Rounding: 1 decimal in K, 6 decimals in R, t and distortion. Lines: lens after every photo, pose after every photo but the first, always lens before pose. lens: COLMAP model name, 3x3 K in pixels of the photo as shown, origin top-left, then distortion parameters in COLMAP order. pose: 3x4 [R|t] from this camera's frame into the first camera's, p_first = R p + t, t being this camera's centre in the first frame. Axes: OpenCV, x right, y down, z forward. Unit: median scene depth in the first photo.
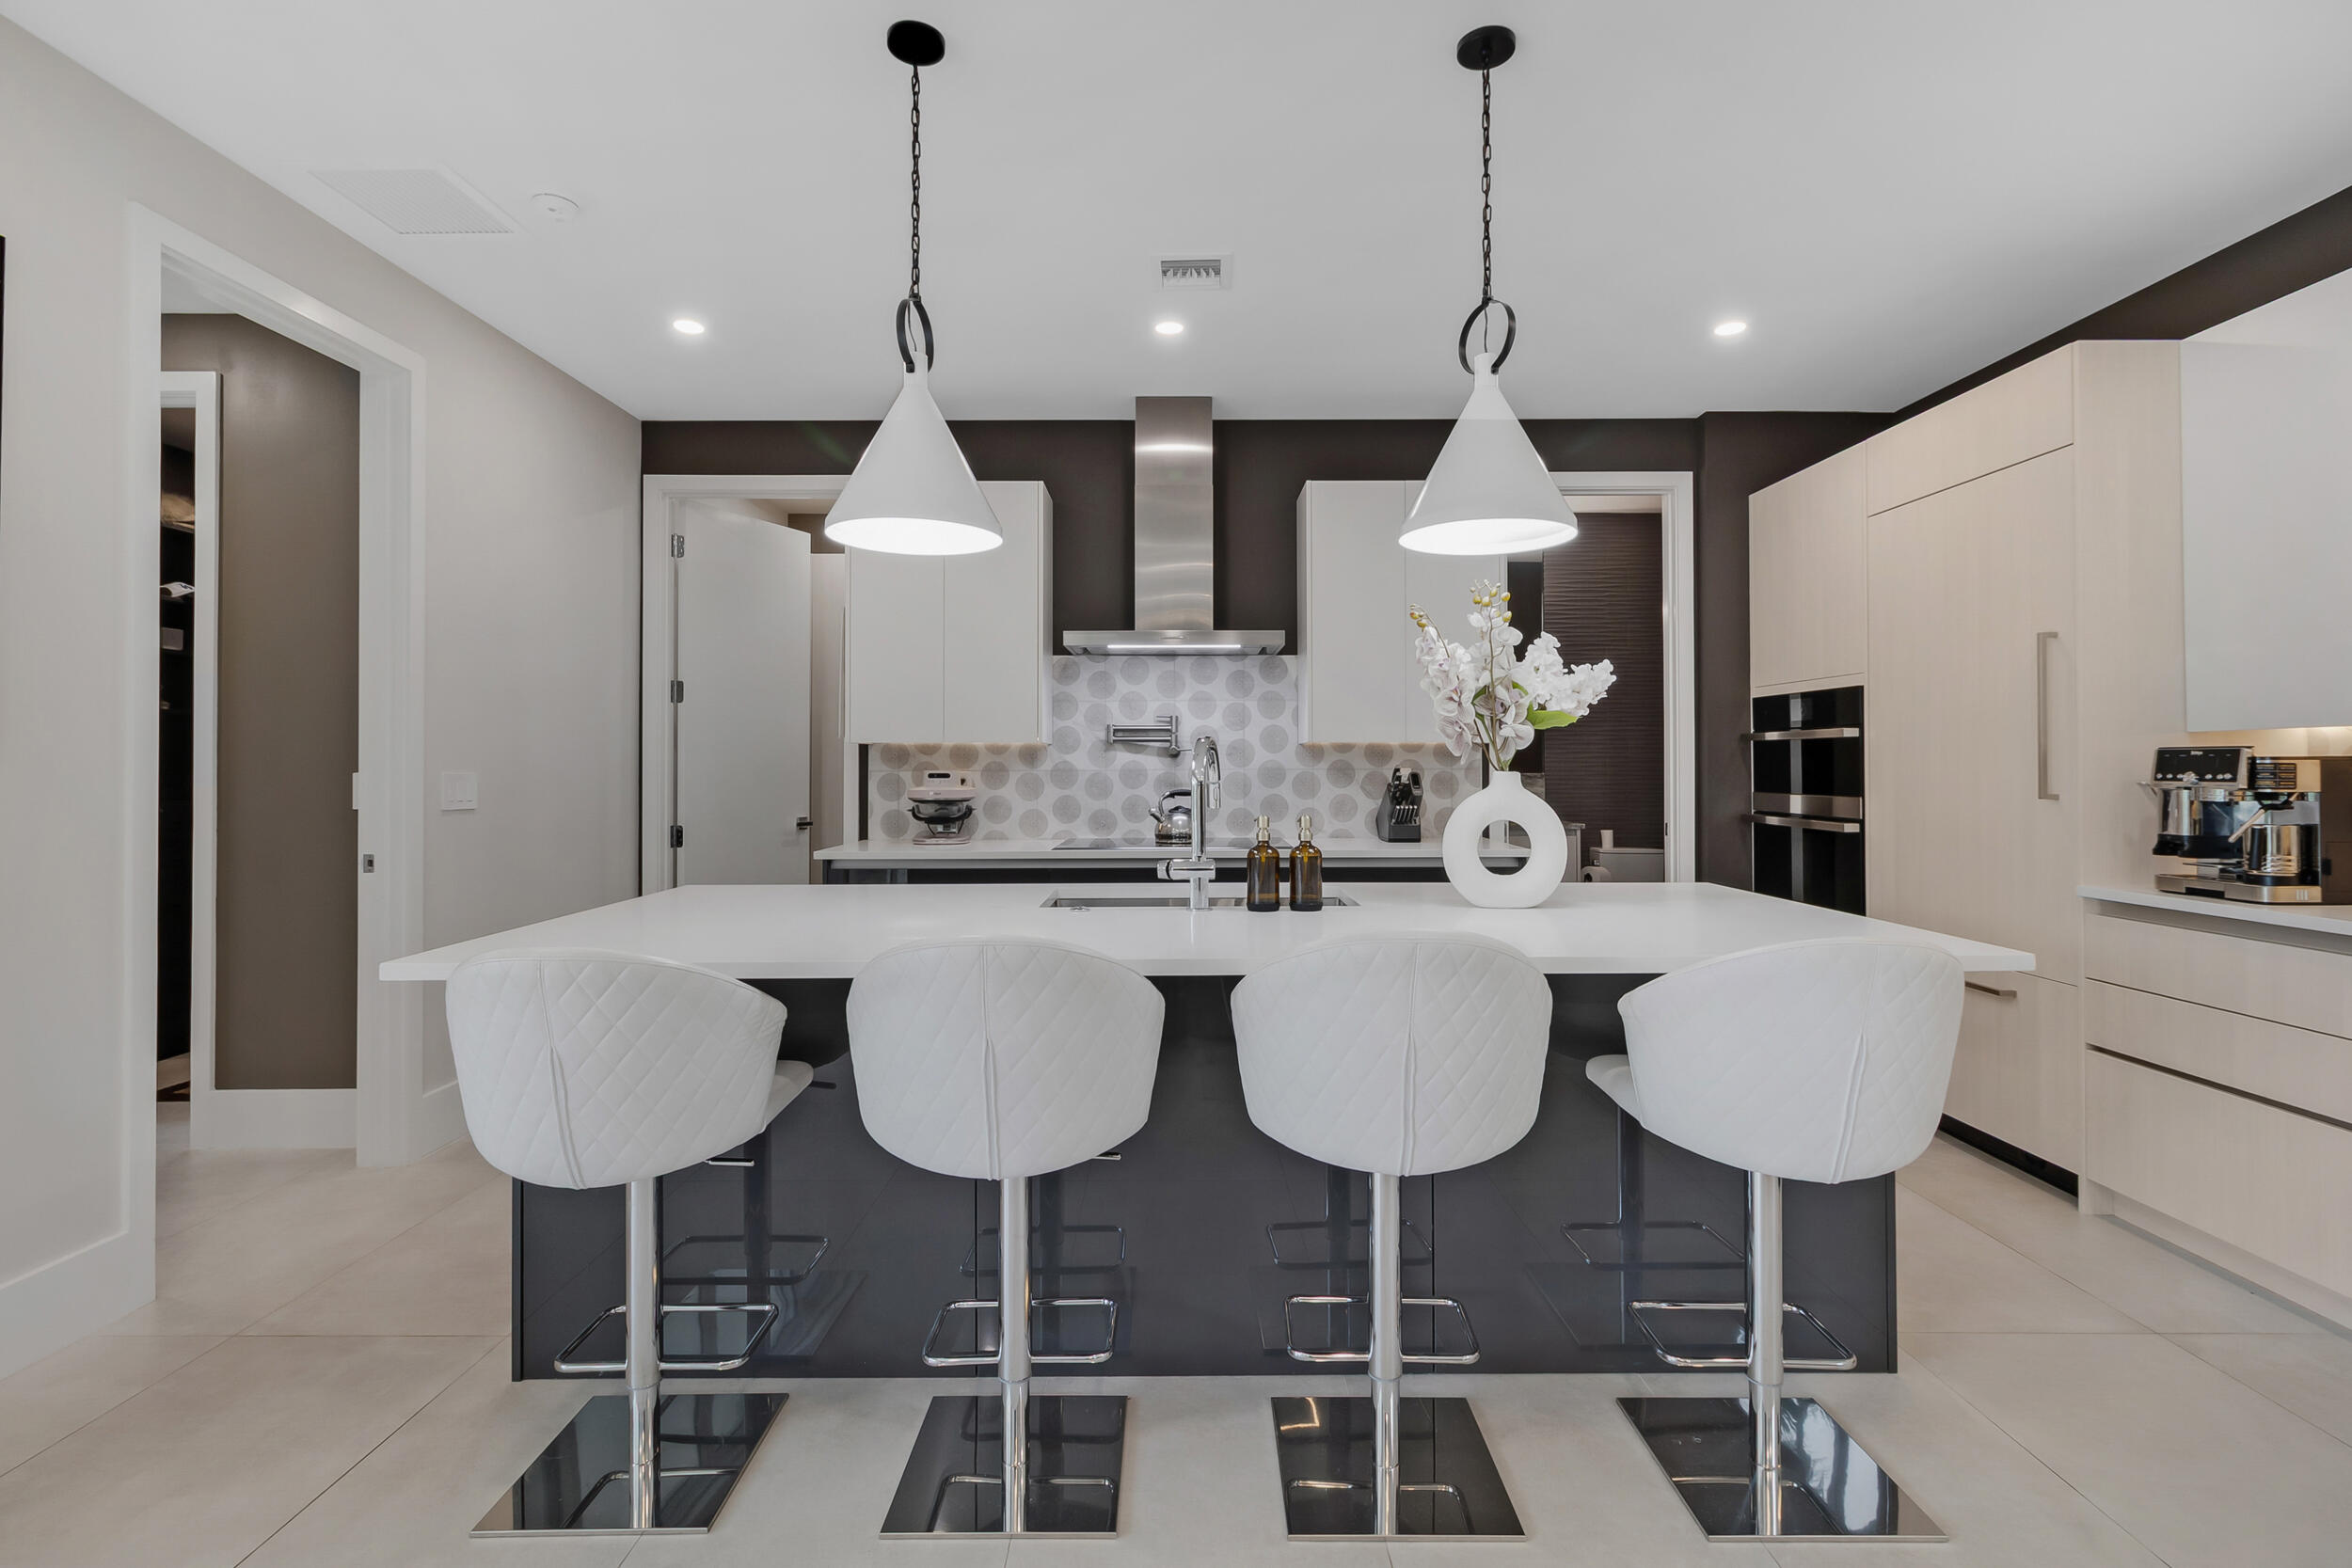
lens RADIAL K [[1086.3, 0, 1188.8], [0, 1086.3, 774.4], [0, 0, 1]] dist [0.011322, -0.000381]
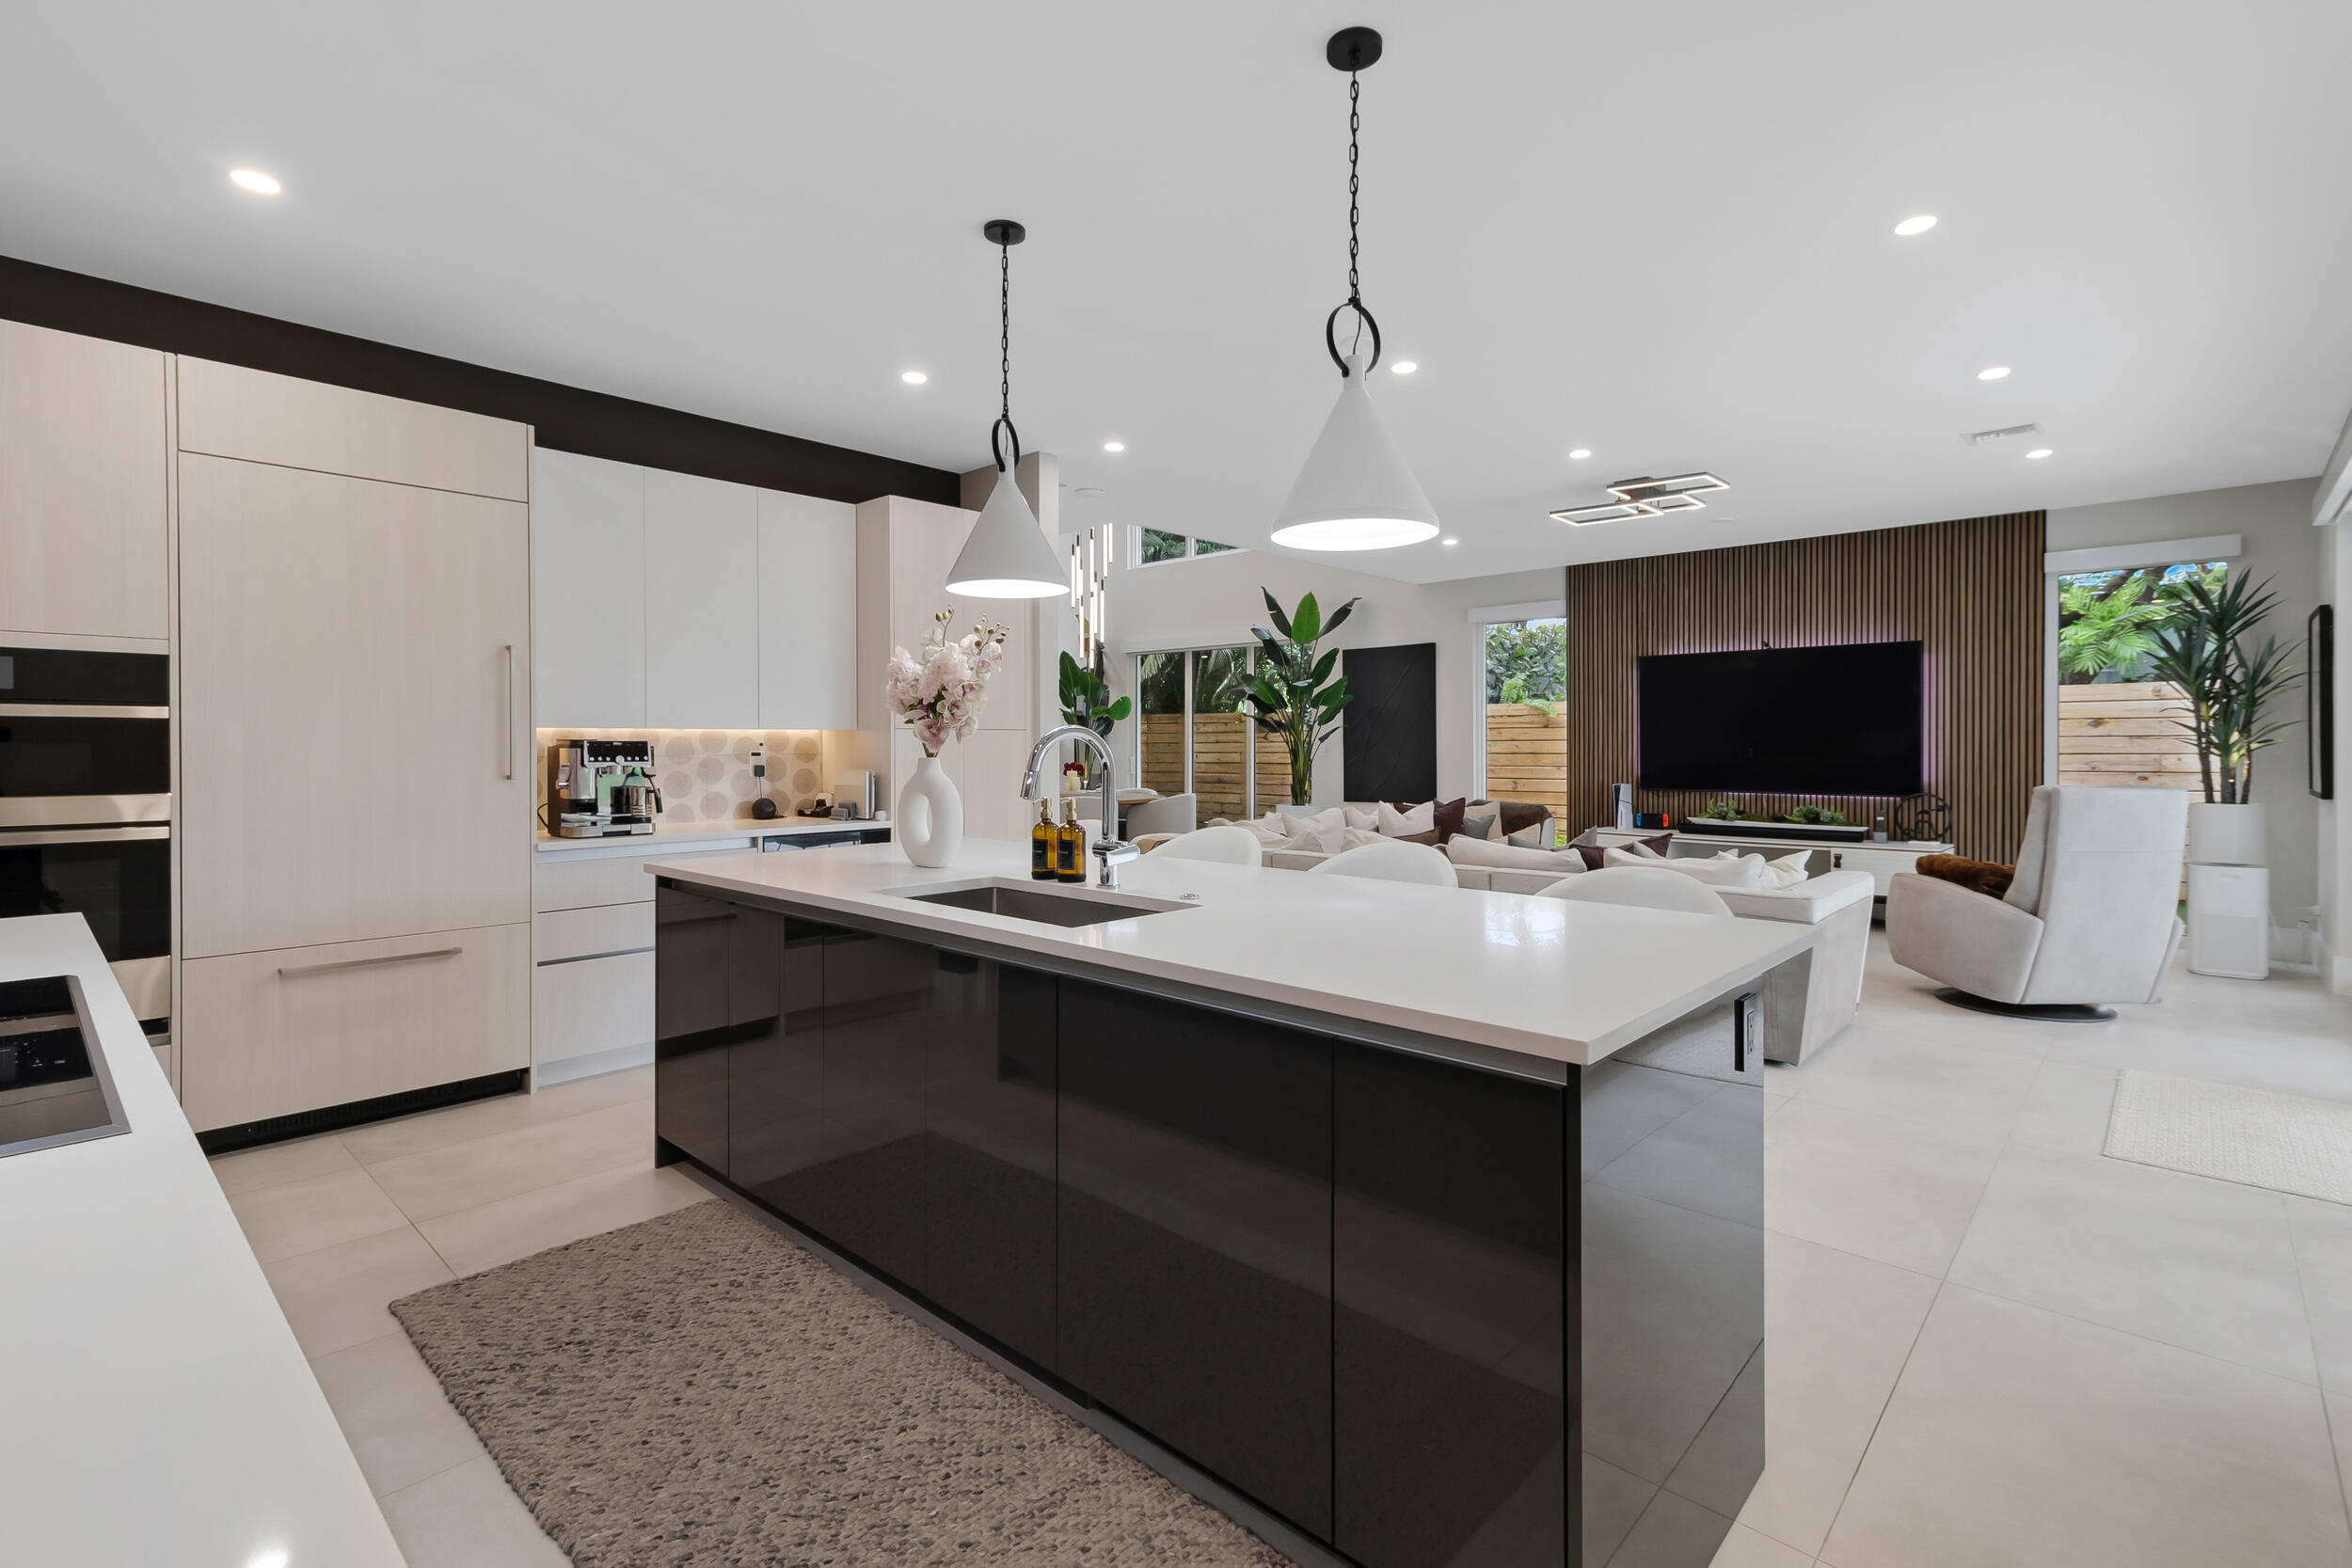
lens RADIAL K [[1086.3, 0, 1189.9], [0, 1086.3, 753.8], [0, 0, 1]] dist [0.011322, -0.000381]
pose [[-0.733923, -0.005047, 0.679214, -0.417990], [0.006482, 0.999875, 0.014434, -0.012679], [-0.679202, 0.014996, -0.733798, 0.921767]]
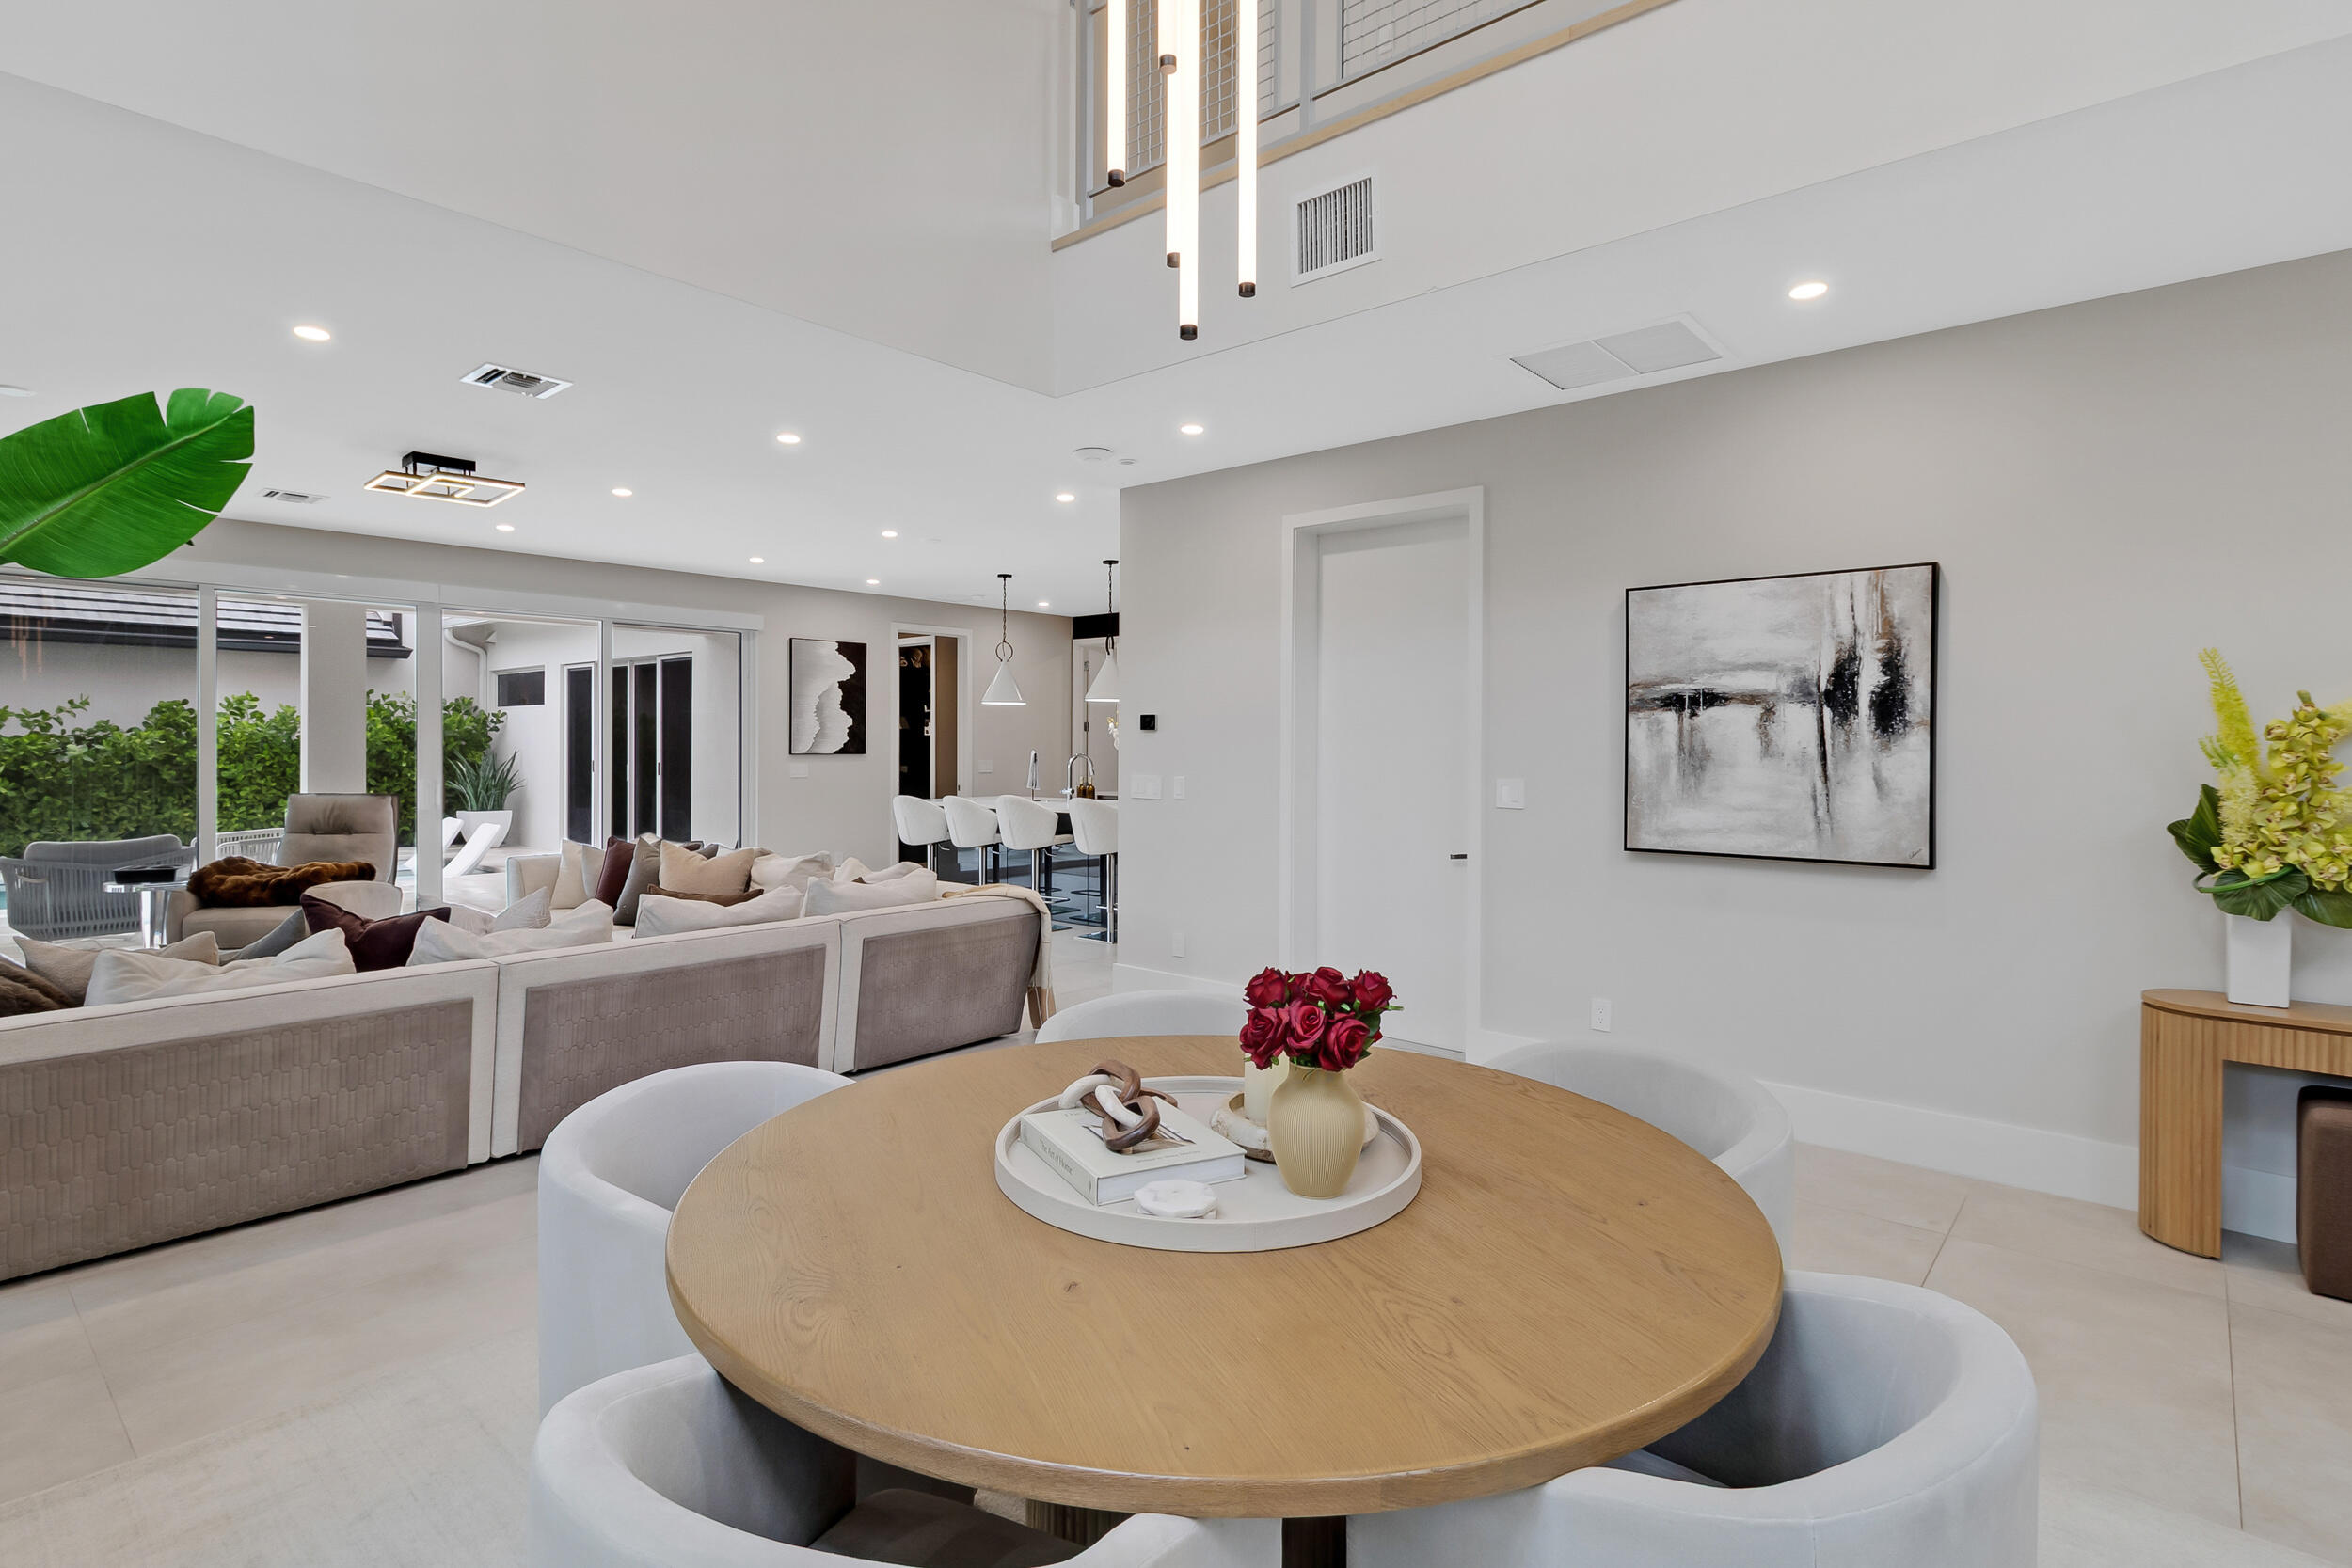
lens RADIAL K [[1156.2, 0, 1192.8], [0, 1156.2, 749.3], [0, 0, 1]] dist [-0.002896, -0.001247]
pose [[0.759110, 0.006485, -0.650930, 1.450892], [-0.009069, 0.999959, -0.000614, -0.028034], [0.650899, 0.006369, 0.759137, -0.829873]]
